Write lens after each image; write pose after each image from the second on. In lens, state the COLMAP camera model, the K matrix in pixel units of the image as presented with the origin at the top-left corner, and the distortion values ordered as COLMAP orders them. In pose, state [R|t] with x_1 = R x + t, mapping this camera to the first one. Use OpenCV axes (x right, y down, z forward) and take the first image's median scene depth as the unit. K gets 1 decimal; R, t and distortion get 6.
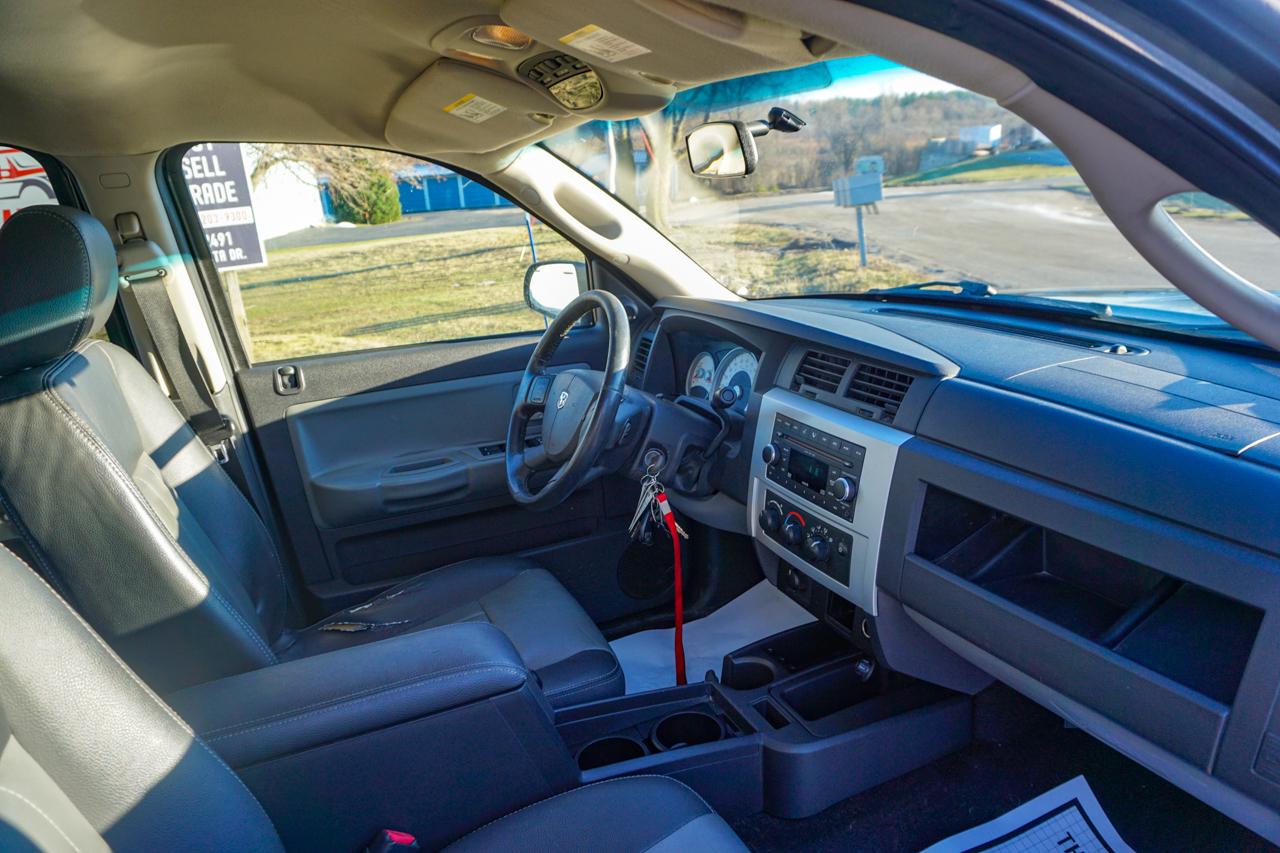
lens RADIAL K [[858.0, 0, 629.2], [0, 858.0, 427.6], [0, 0, 1]] dist [-0.039055, 0.030726]
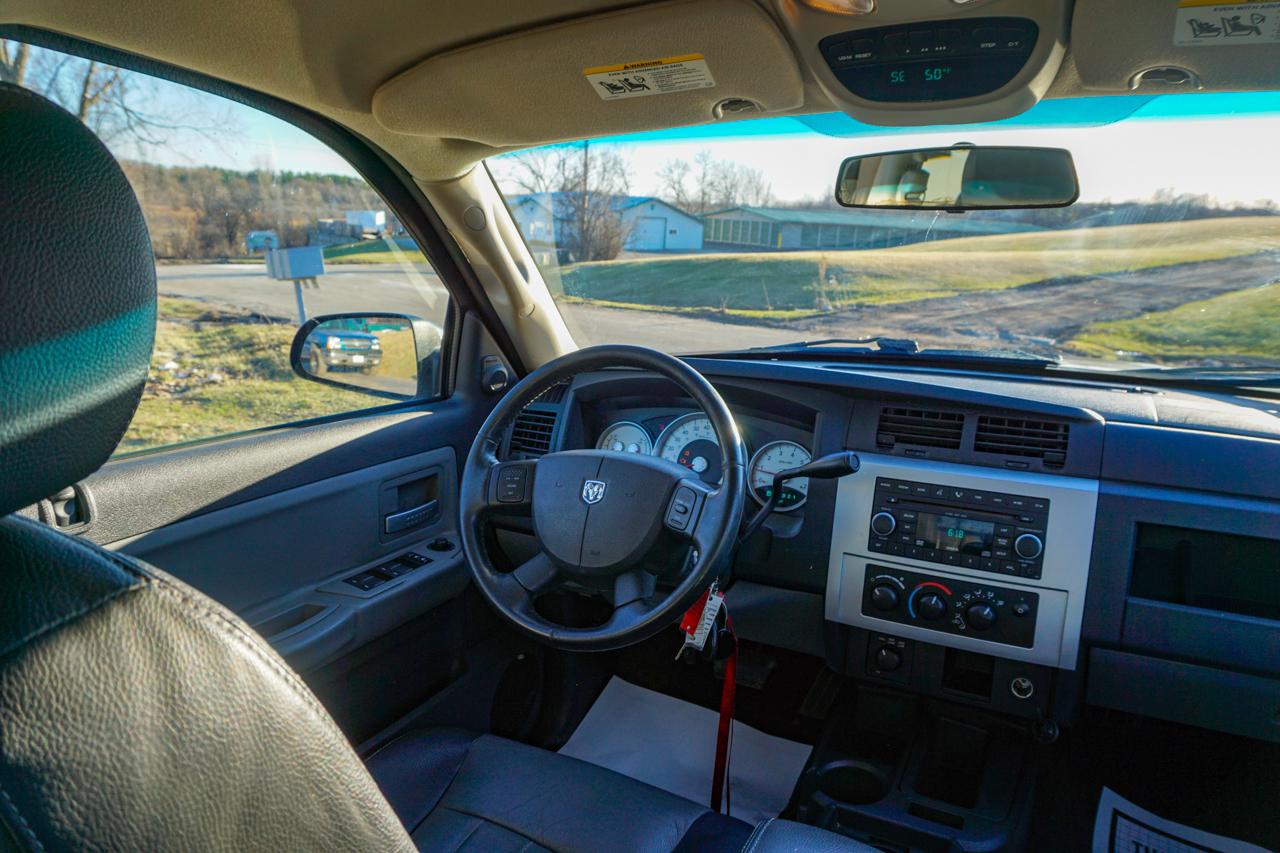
lens RADIAL K [[858.0, 0, 635.9], [0, 858.0, 429.3], [0, 0, 1]] dist [-0.039055, 0.030726]
pose [[0.770750, -0.056318, 0.634644, -0.458856], [0.111473, 0.992641, -0.047293, -0.040792], [-0.627310, 0.107196, 0.771357, 0.357982]]
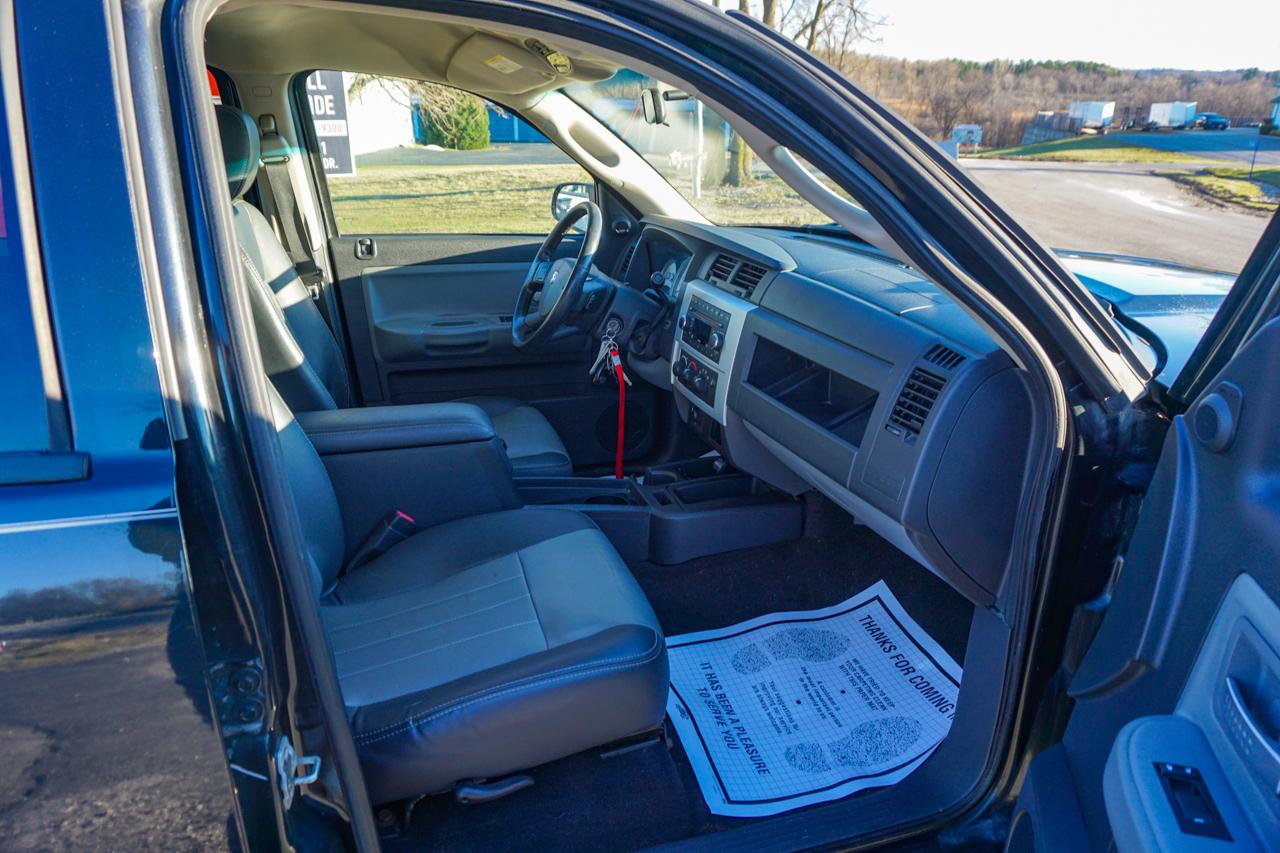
lens RADIAL K [[858.0, 0, 625.5], [0, 858.0, 430.1], [0, 0, 1]] dist [-0.039055, 0.030726]
pose [[0.991023, 0.112360, -0.072451, 0.149222], [-0.107555, 0.991930, 0.067128, 0.096299], [0.079409, -0.058733, 0.995110, -0.353251]]
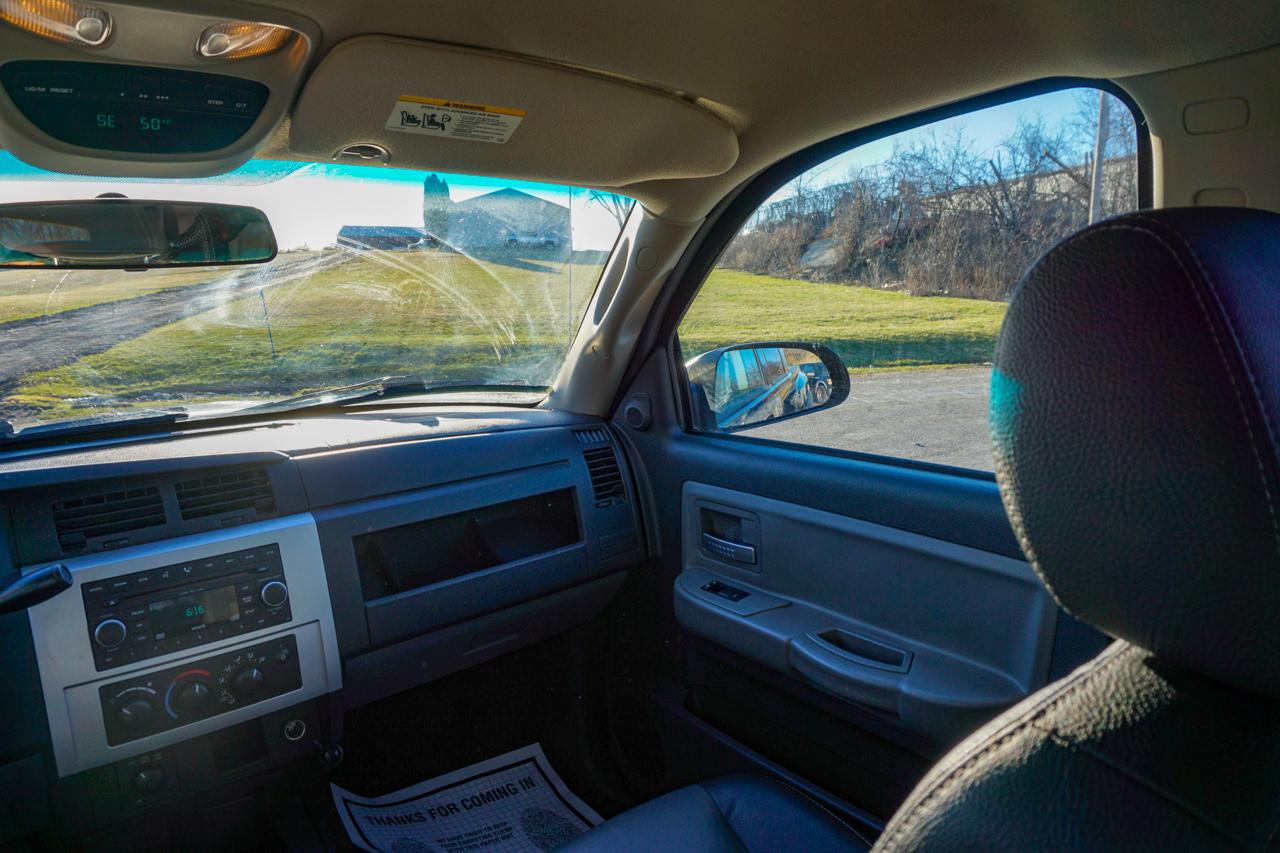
lens RADIAL K [[858.0, 0, 638.3], [0, 858.0, 435.1], [0, 0, 1]] dist [-0.039055, 0.030726]
pose [[-0.243989, -0.104356, 0.964147, -0.507940], [0.319697, 0.929962, 0.181559, -0.091748], [-0.915567, 0.352534, -0.193538, 0.505514]]
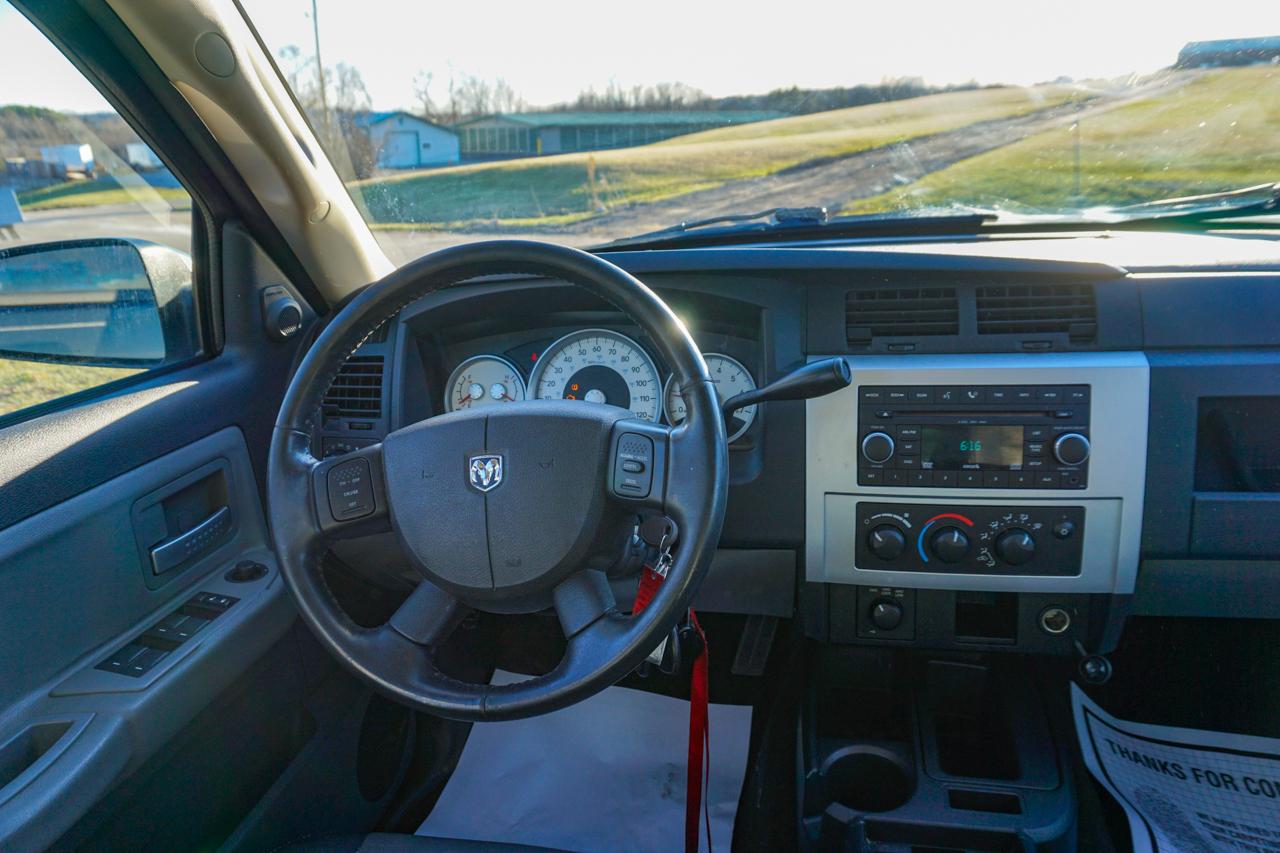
lens RADIAL K [[858.0, 0, 640.4], [0, 858.0, 426.7], [0, 0, 1]] dist [-0.039055, 0.030726]
pose [[0.574177, -0.222694, 0.787863, -0.356828], [0.246700, 0.964632, 0.092869, -0.070462], [-0.780679, 0.141043, 0.608808, 0.569017]]
